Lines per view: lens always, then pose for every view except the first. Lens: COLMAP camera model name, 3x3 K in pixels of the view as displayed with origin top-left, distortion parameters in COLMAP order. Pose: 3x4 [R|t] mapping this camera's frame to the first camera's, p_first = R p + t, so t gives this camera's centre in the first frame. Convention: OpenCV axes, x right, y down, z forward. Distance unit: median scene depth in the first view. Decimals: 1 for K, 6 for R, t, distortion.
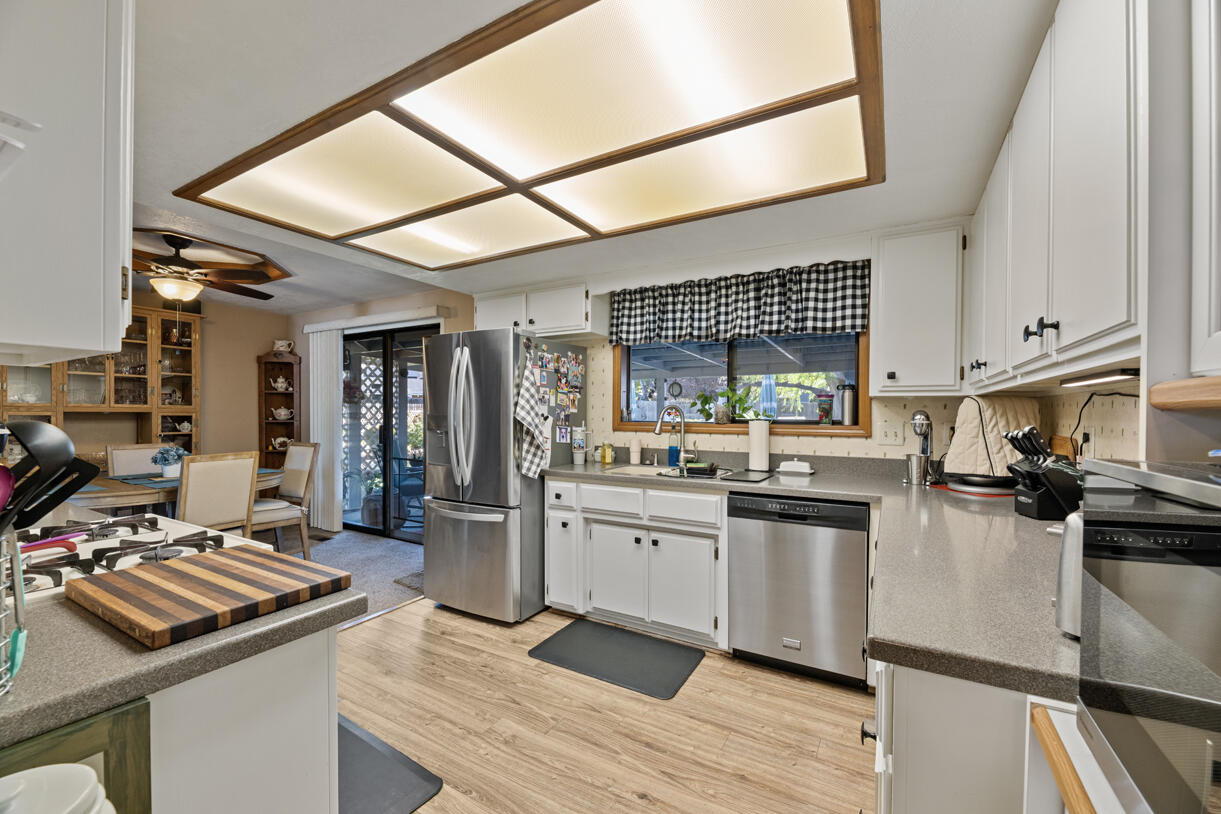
lens RADIAL K [[489.1, 0, 605.8], [0, 489.1, 419.0], [0, 0, 1]] dist [-0.001175, -0.002967]
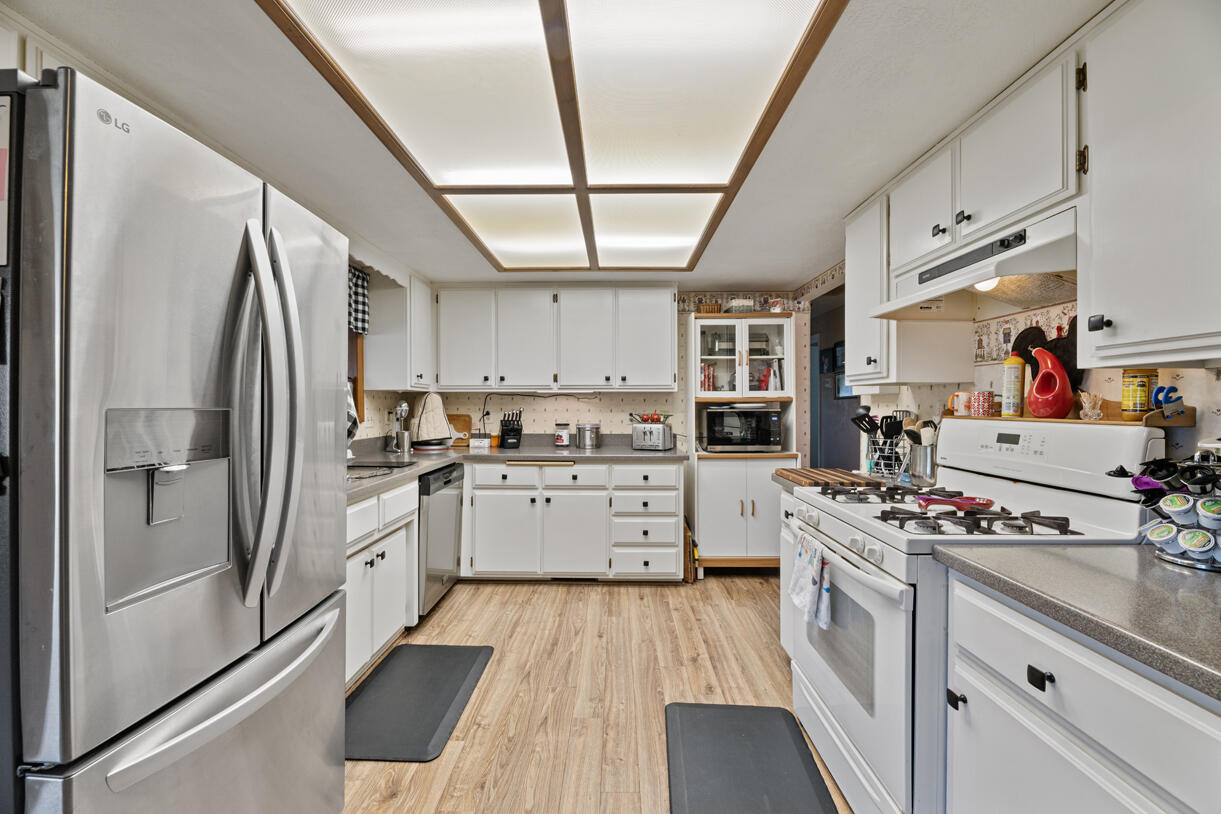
lens RADIAL K [[489.1, 0, 605.0], [0, 489.1, 403.1], [0, 0, 1]] dist [-0.001175, -0.002967]
pose [[-0.479703, -0.002248, 0.877428, -0.729190], [0.010469, 0.999911, 0.008285, -0.013409], [-0.877369, 0.013160, -0.479637, 0.937036]]
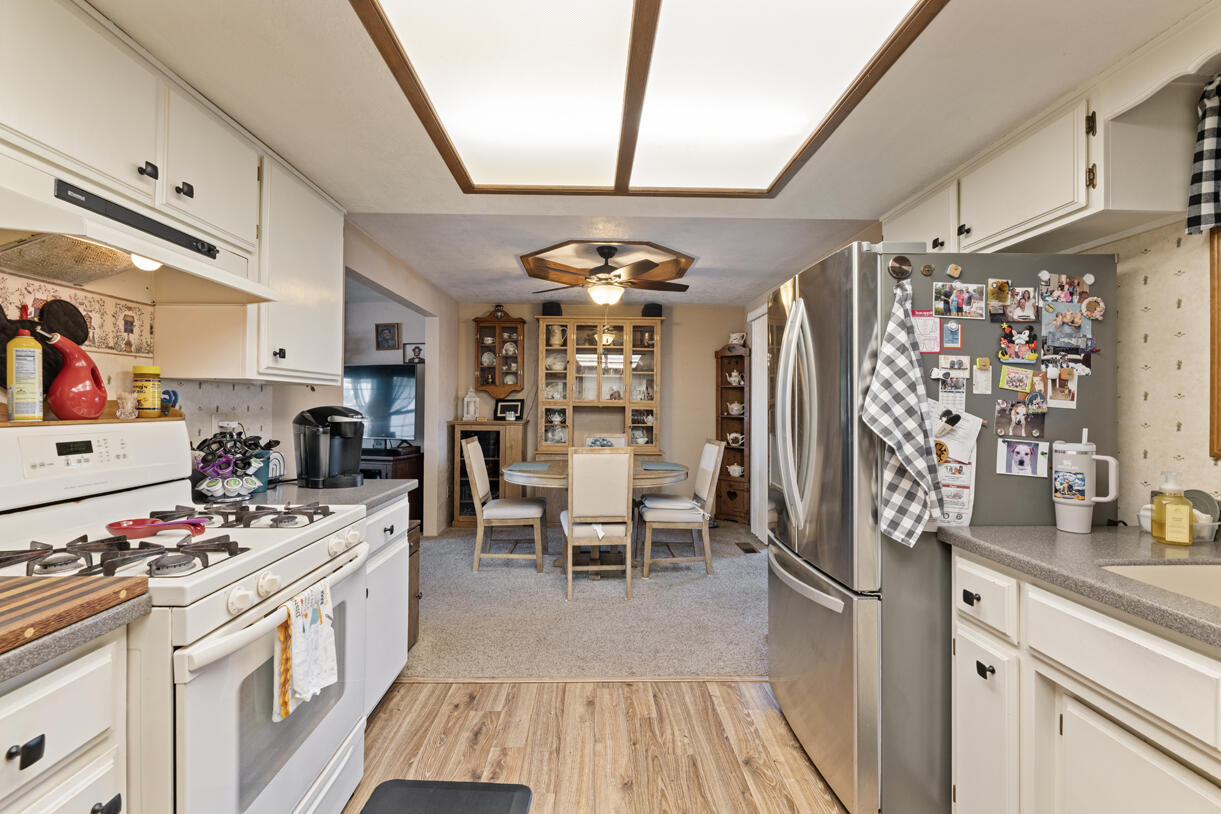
lens RADIAL K [[506.6, 0, 613.7], [0, 506.6, 400.6], [0, 0, 1]] dist [-0.001465, -0.002182]
pose [[0.523762, -0.007421, -0.851832, 0.119419], [-0.017141, 0.999668, -0.019248, -0.005317], [0.851692, 0.024682, 0.523461, 0.466990]]
